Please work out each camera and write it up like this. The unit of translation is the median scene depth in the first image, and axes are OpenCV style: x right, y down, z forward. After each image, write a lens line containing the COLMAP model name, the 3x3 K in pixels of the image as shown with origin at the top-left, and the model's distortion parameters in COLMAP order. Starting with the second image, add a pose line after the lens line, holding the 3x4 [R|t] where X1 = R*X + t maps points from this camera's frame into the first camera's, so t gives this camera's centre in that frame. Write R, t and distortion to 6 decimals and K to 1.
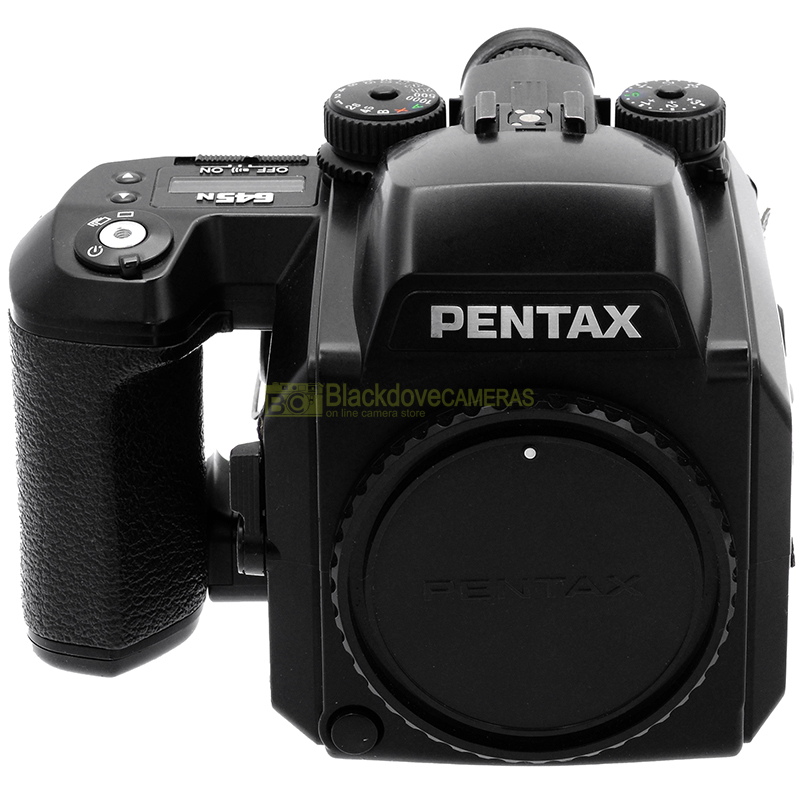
lens RADIAL K [[3490.5, 0, 399.6], [0, 3490.5, 397.3], [0, 0, 1]] dist [0.087089, 0.000000]
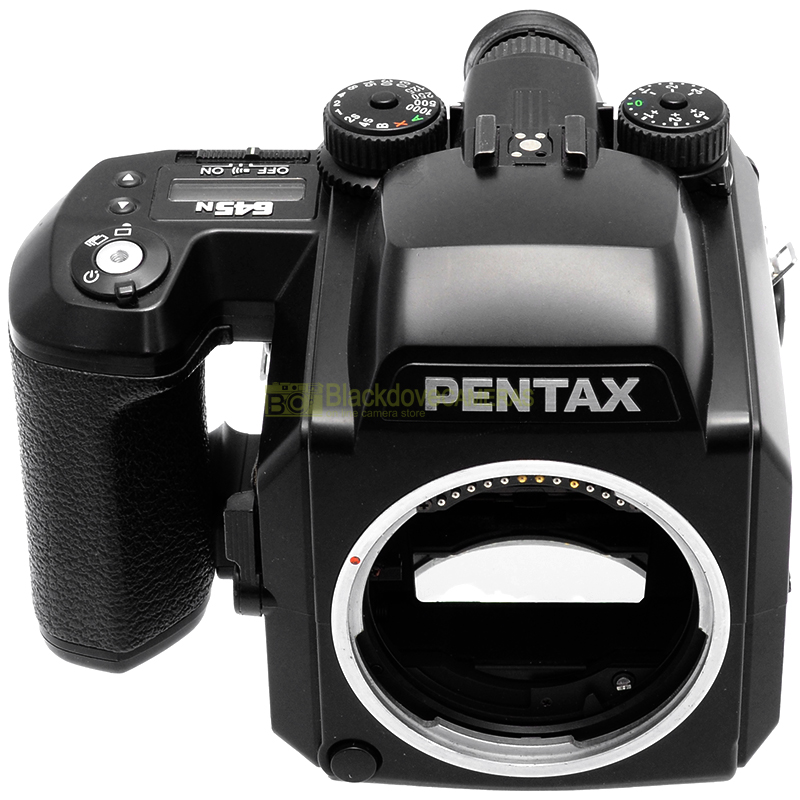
lens RADIAL K [[2846.1, 0, 402.9], [0, 2846.1, 403.6], [0, 0, 1]] dist [-0.073439, 0.000000]
pose [[0.999849, 0.000414, -0.017385, 0.015182], [0.002436, 0.986531, 0.163556, -0.136483], [0.017218, -0.163573, 0.986381, 0.196361]]
